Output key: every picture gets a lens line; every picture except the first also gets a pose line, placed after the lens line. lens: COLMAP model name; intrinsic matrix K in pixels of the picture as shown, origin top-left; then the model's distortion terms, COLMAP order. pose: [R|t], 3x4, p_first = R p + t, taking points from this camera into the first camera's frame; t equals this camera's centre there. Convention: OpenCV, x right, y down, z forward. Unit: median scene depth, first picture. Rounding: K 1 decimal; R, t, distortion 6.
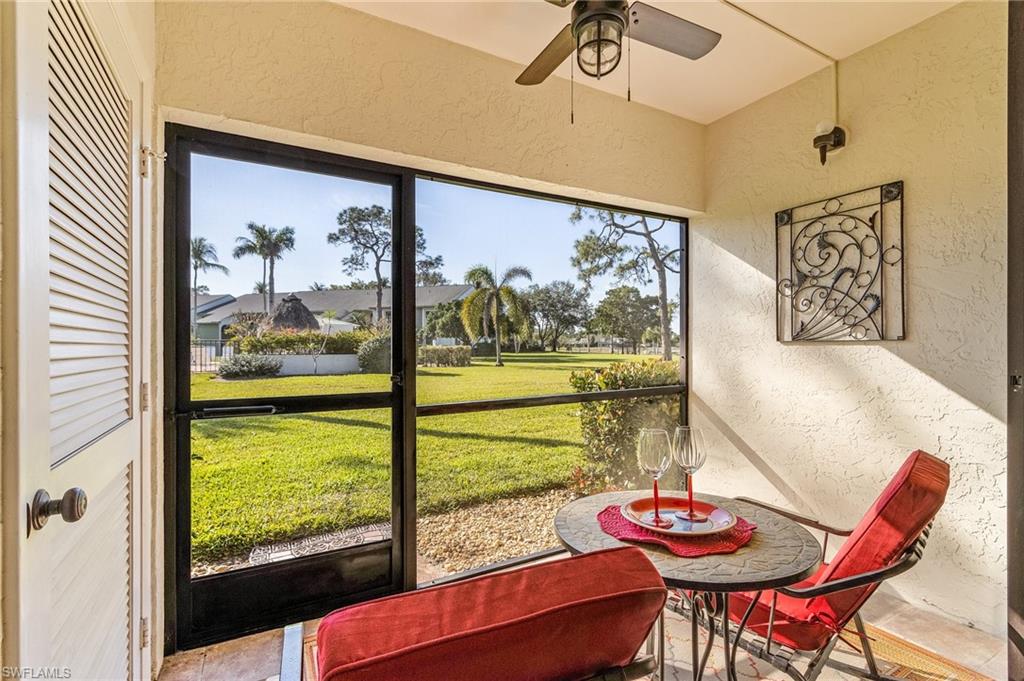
lens RADIAL K [[472.4, 0, 512.0], [0, 472.4, 340.5], [0, 0, 1]] dist [0.000268, 0.000027]
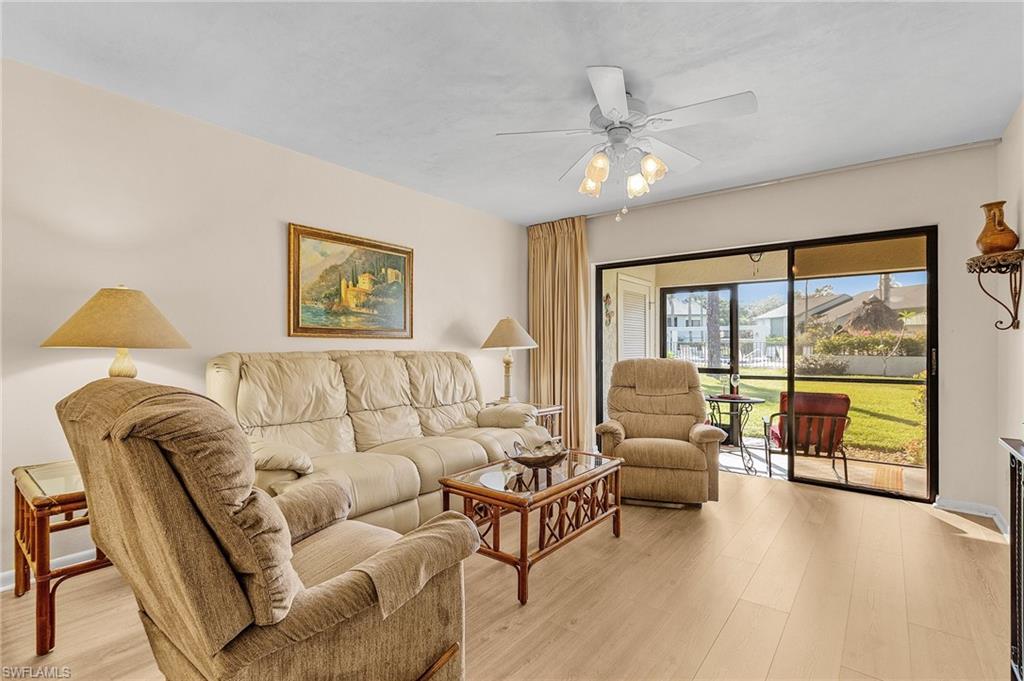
lens RADIAL K [[472.4, 0, 512.0], [0, 472.4, 340.5], [0, 0, 1]] dist [0.000268, 0.000027]
pose [[0.378030, -0.000287, -0.925793, 0.206206], [0.005658, 0.999982, 0.002000, -0.010289], [0.925776, -0.005995, 0.378025, -0.122681]]
